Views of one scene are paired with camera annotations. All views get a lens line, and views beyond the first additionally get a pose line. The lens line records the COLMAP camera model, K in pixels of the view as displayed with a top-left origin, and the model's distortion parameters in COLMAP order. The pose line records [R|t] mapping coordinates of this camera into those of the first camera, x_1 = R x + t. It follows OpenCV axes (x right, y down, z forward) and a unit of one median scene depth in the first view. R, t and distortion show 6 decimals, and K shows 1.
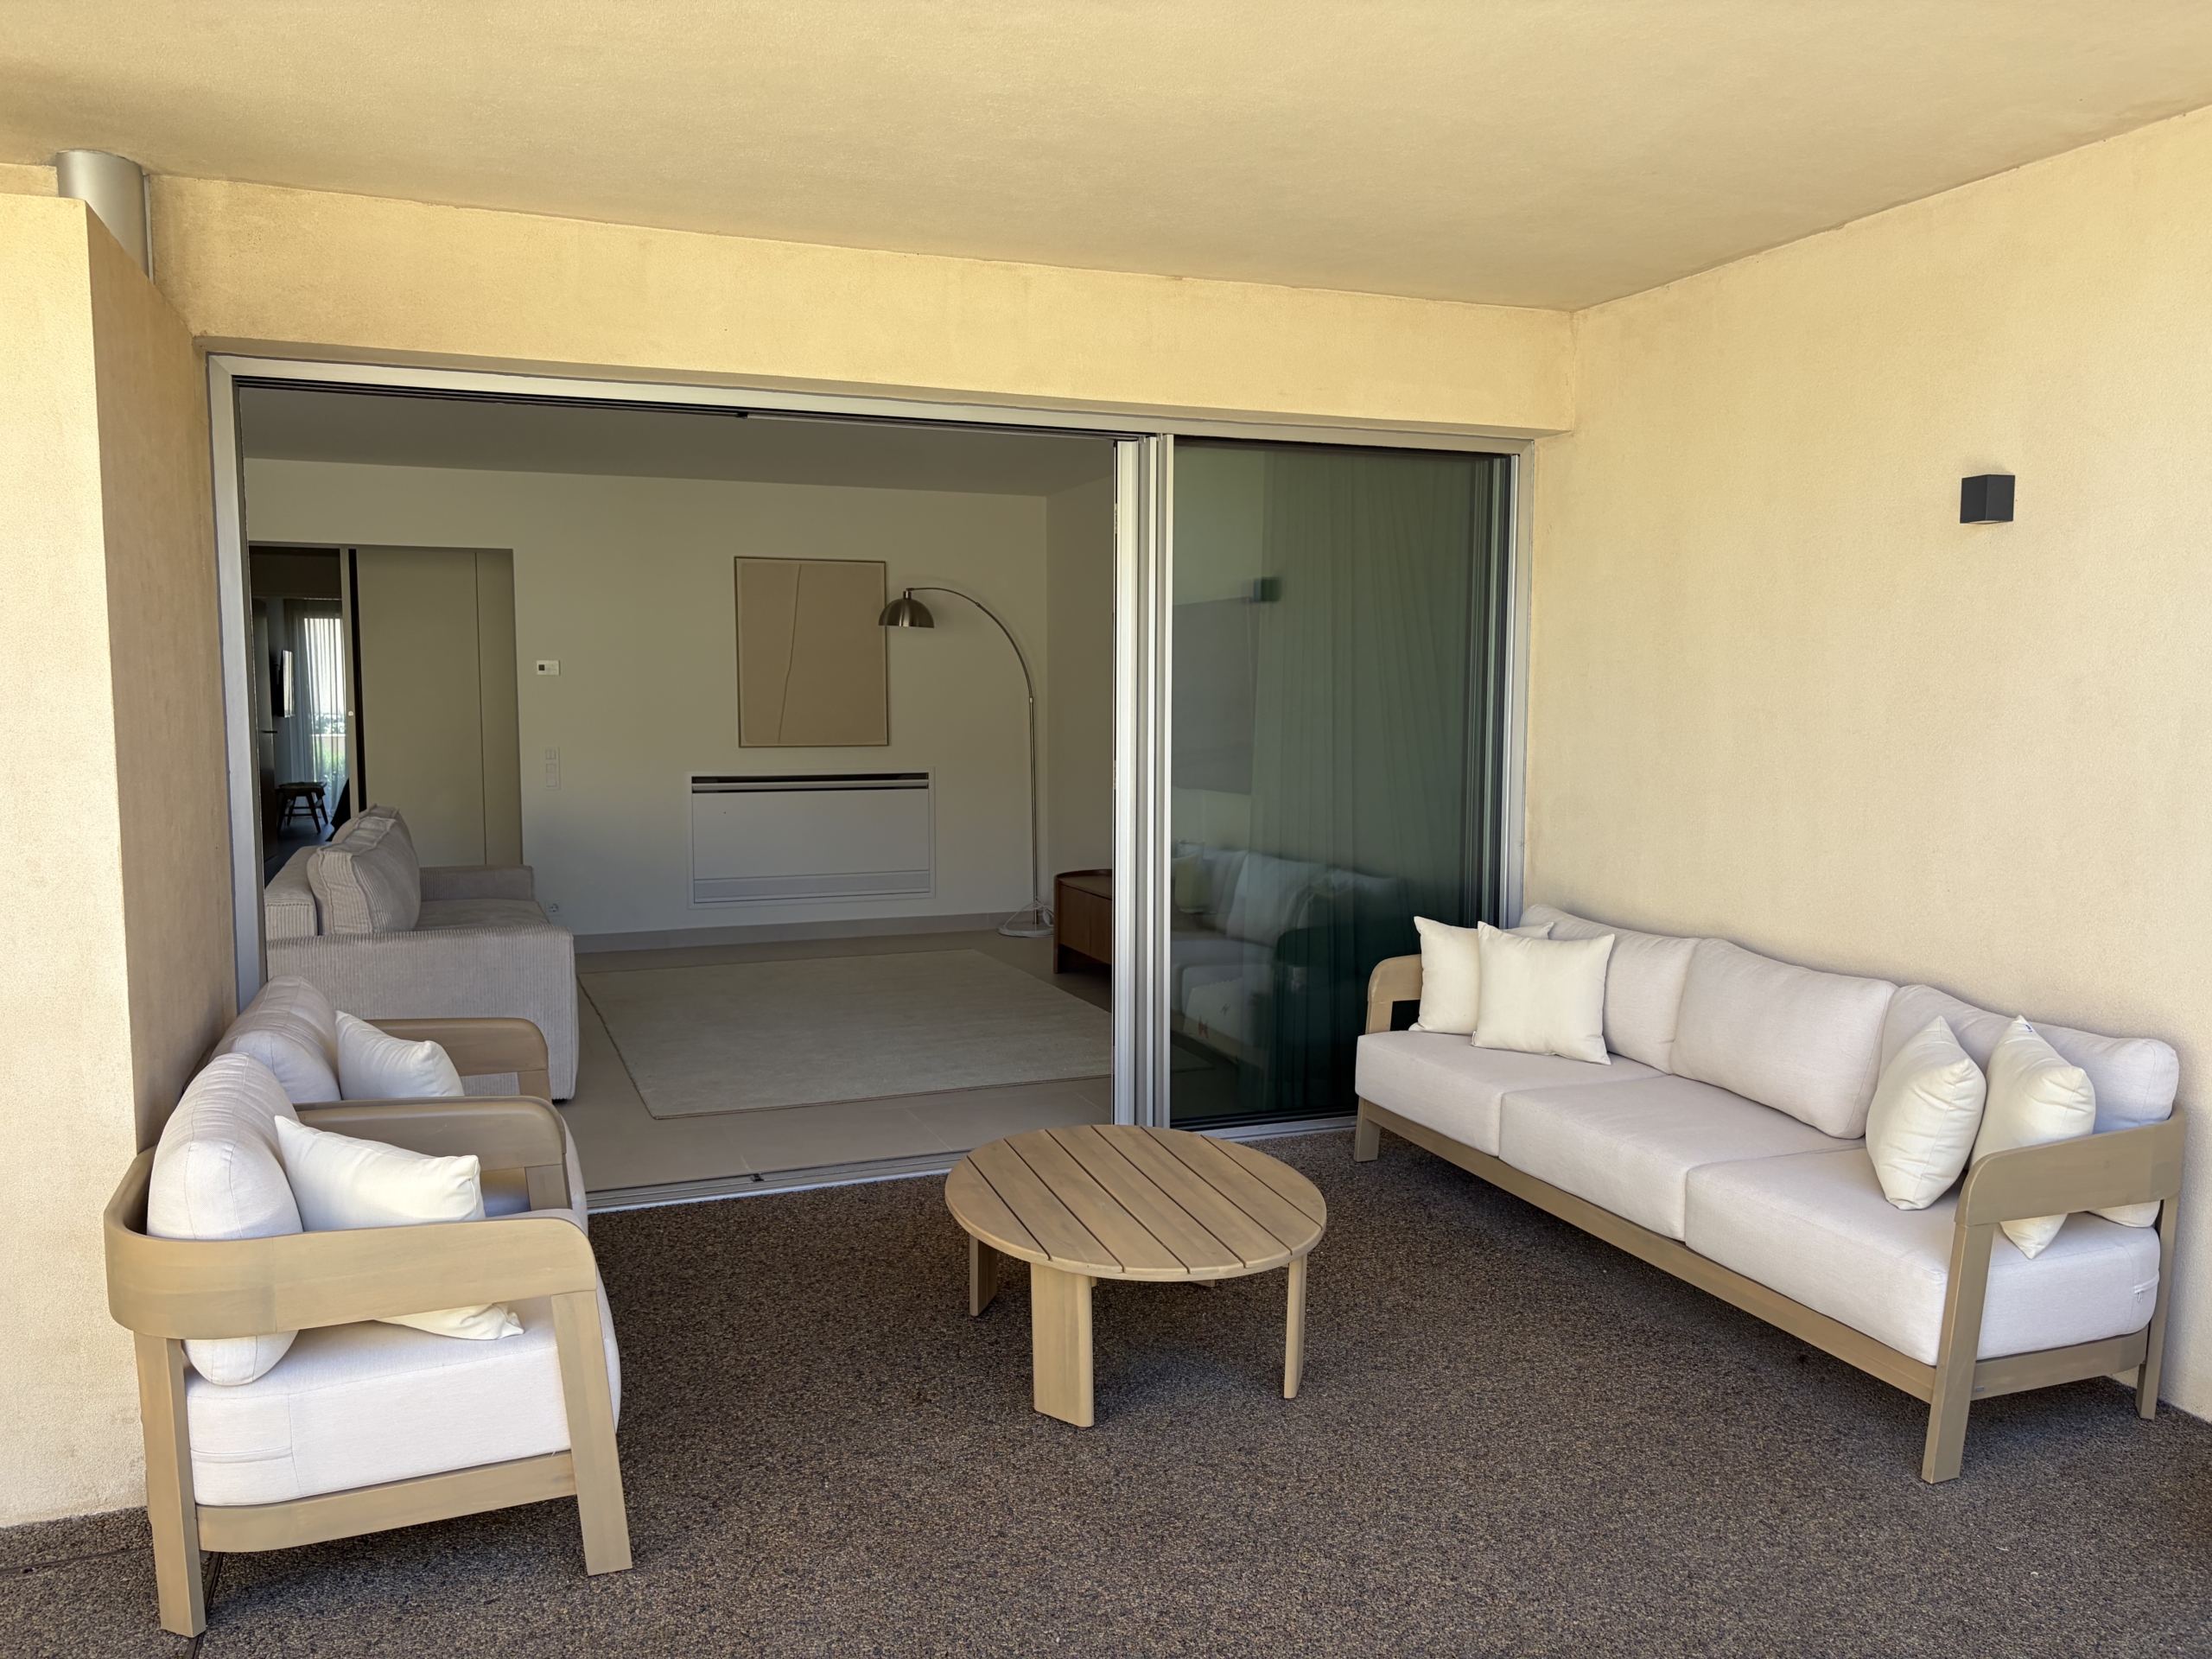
lens RADIAL K [[1653.0, 0, 1103.9], [0, 1653.0, 836.1], [0, 0, 1]] dist [0.040953, -0.065732]
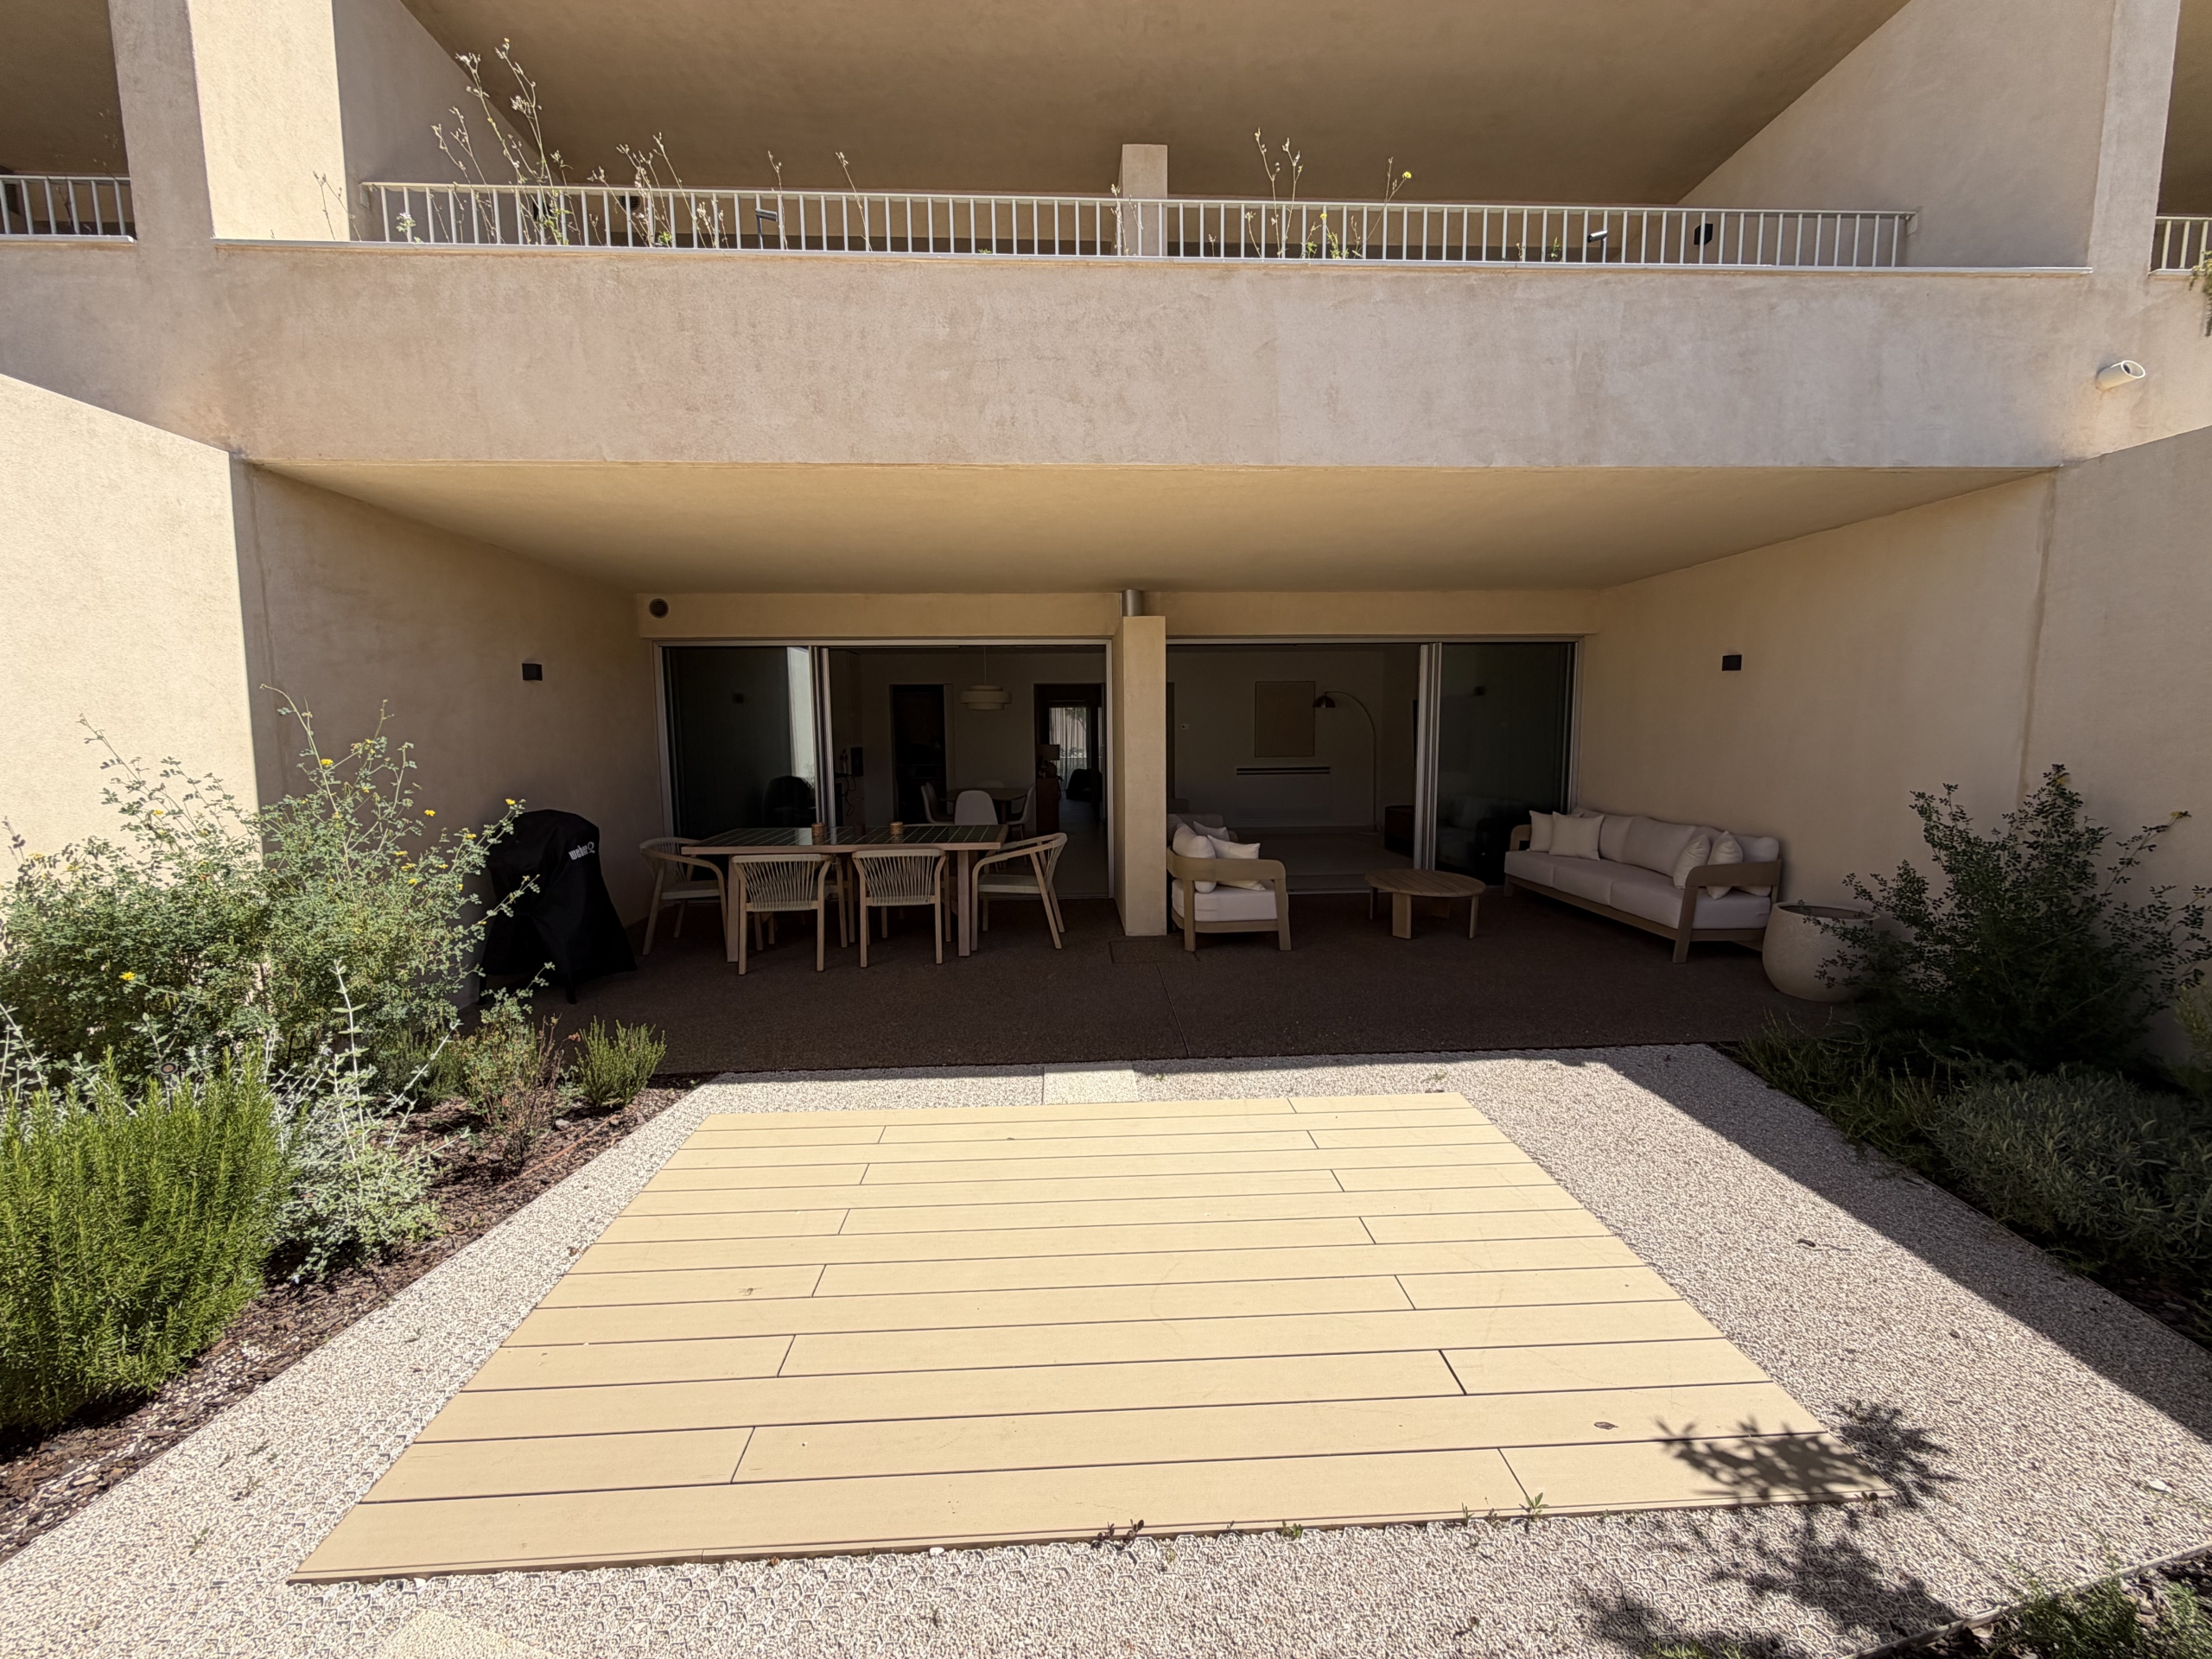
lens RADIAL K [[873.3, 0, 1103.2], [0, 873.3, 830.5], [0, 0, 1]] dist [-0.014489, 0.001256]
pose [[0.948857, 0.022722, -0.314888, -0.035077], [-0.016799, 0.999627, 0.021511, 0.068970], [0.315259, -0.015121, 0.948885, -0.689548]]
